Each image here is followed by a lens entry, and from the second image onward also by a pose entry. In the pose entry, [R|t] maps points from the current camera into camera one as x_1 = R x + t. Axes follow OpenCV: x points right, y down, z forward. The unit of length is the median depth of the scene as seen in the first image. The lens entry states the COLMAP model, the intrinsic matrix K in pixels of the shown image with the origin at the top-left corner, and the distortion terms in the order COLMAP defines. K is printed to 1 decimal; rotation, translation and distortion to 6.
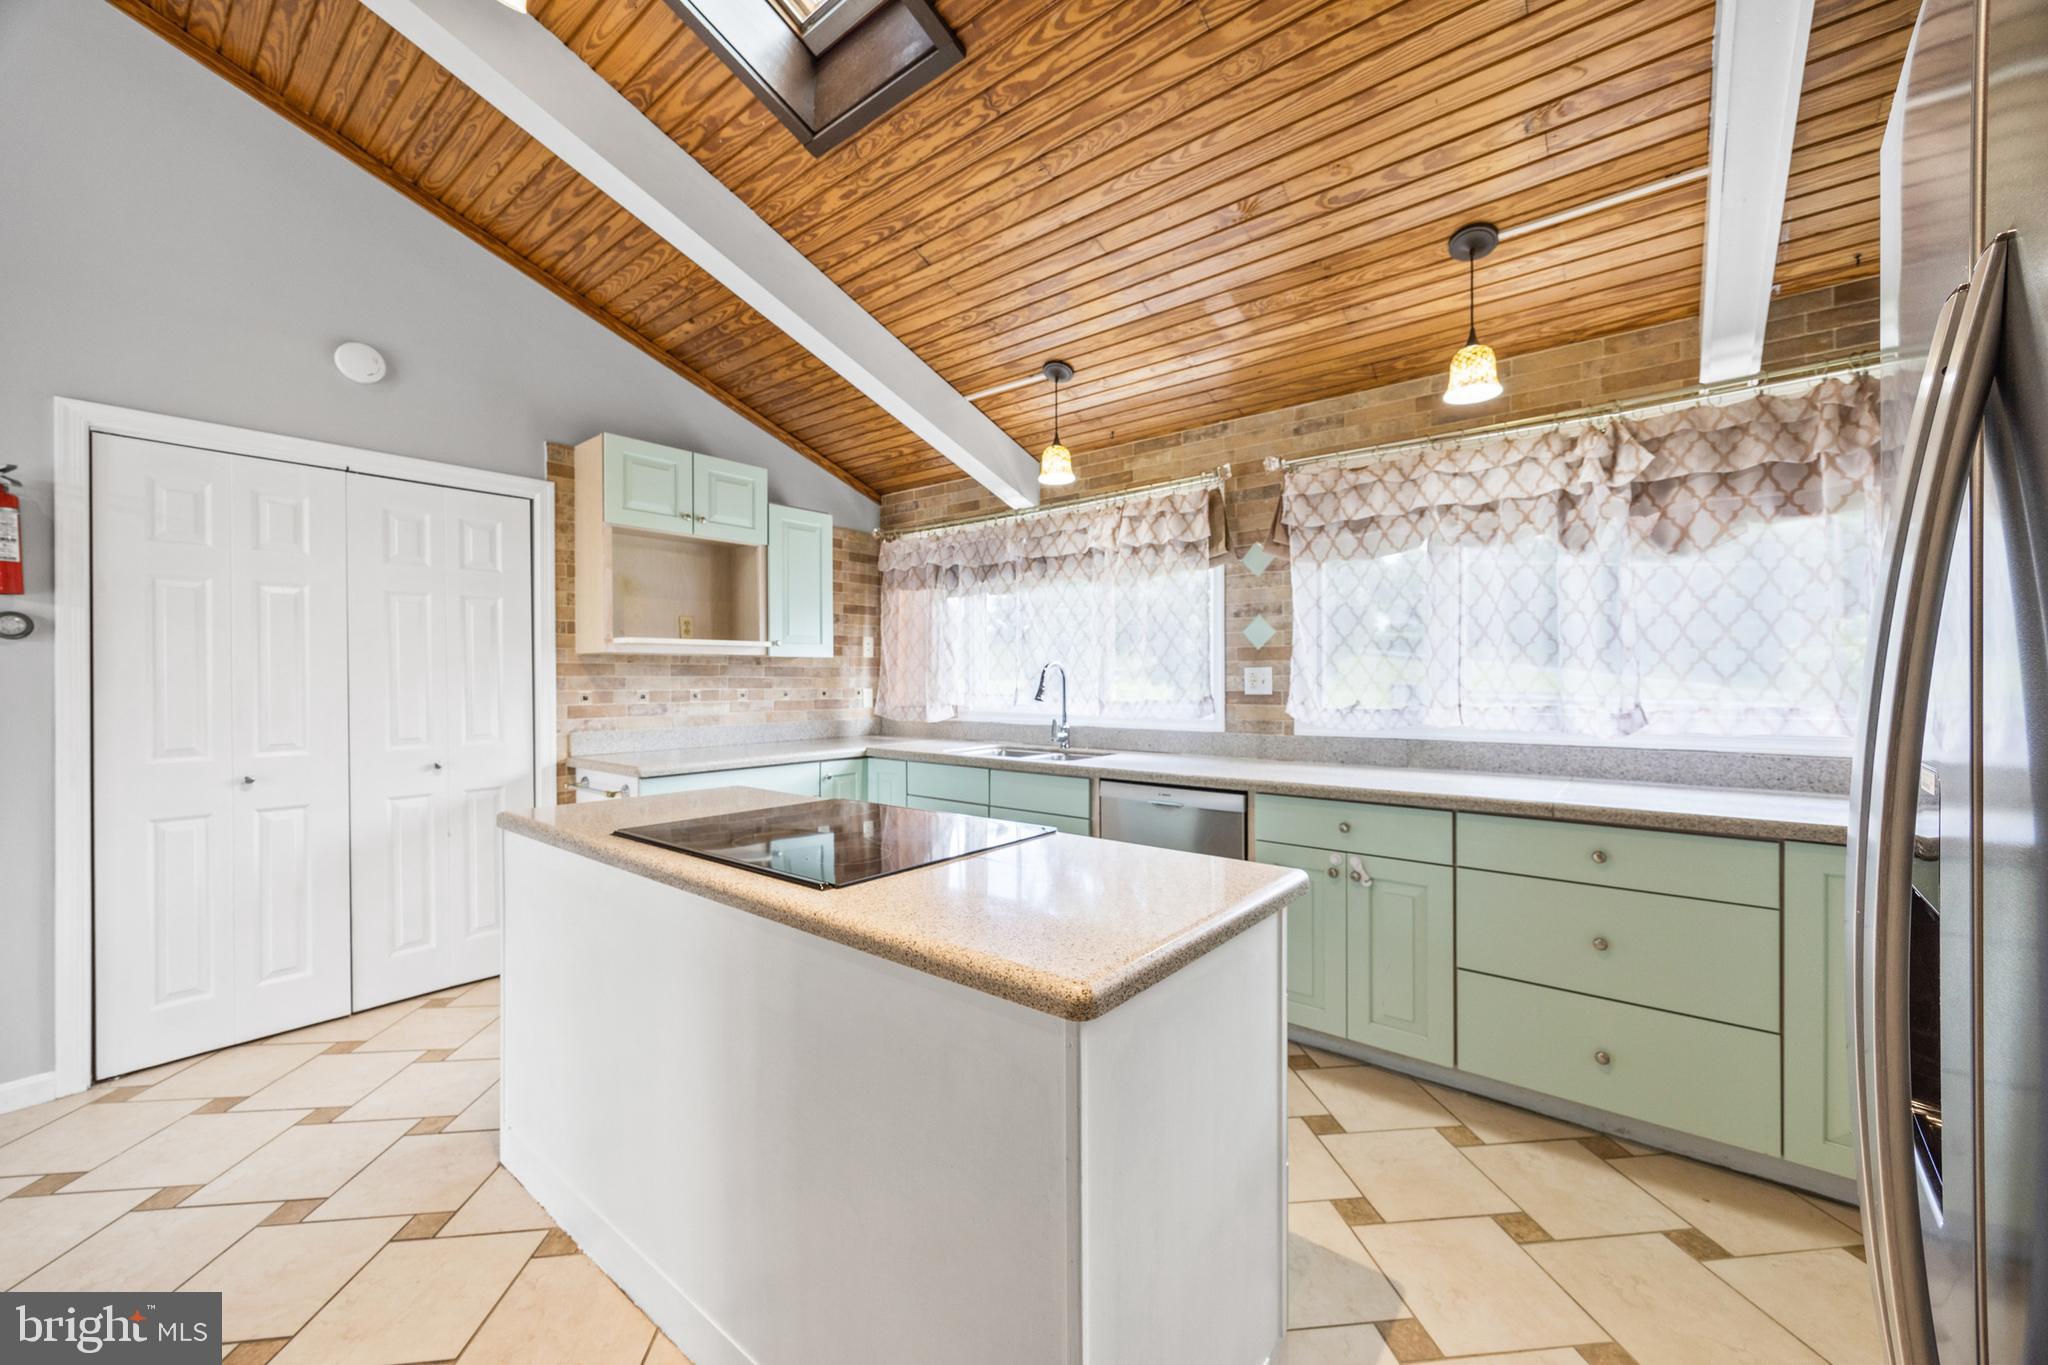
lens RADIAL K [[793.3, 0, 1018.3], [0, 793.3, 685.0], [0, 0, 1]] dist [-0.001450, -0.000290]
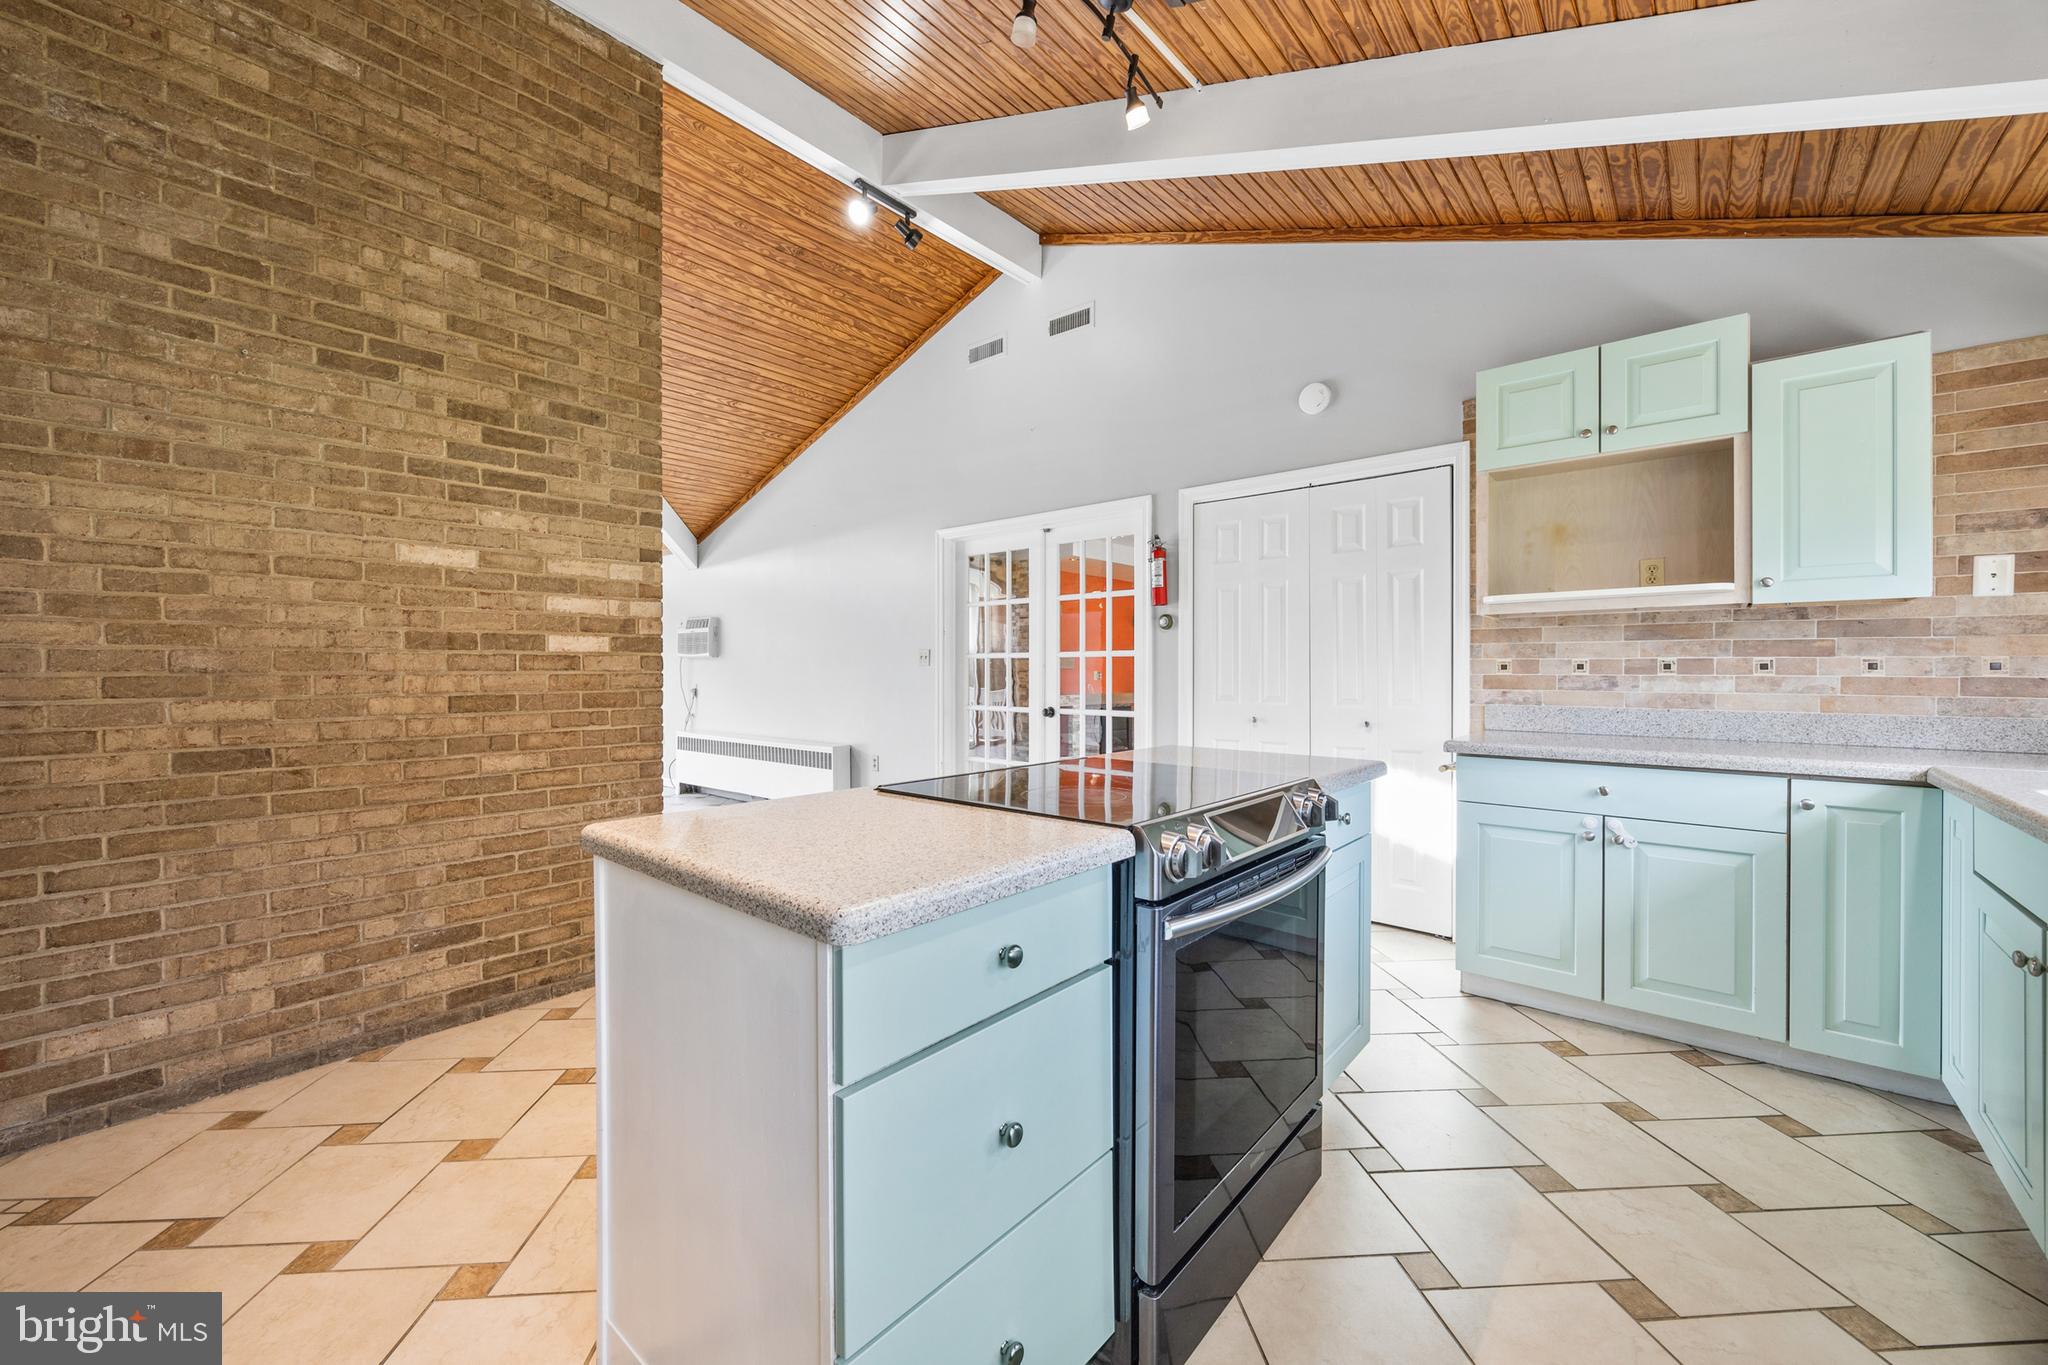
lens RADIAL K [[793.3, 0, 1009.5], [0, 793.3, 668.0], [0, 0, 1]] dist [-0.001450, -0.000290]
pose [[-0.032611, 0.003062, -0.999463, 0.385373], [-0.007183, 0.999969, 0.003298, 0.019286], [0.999442, 0.007287, -0.032588, 0.478631]]
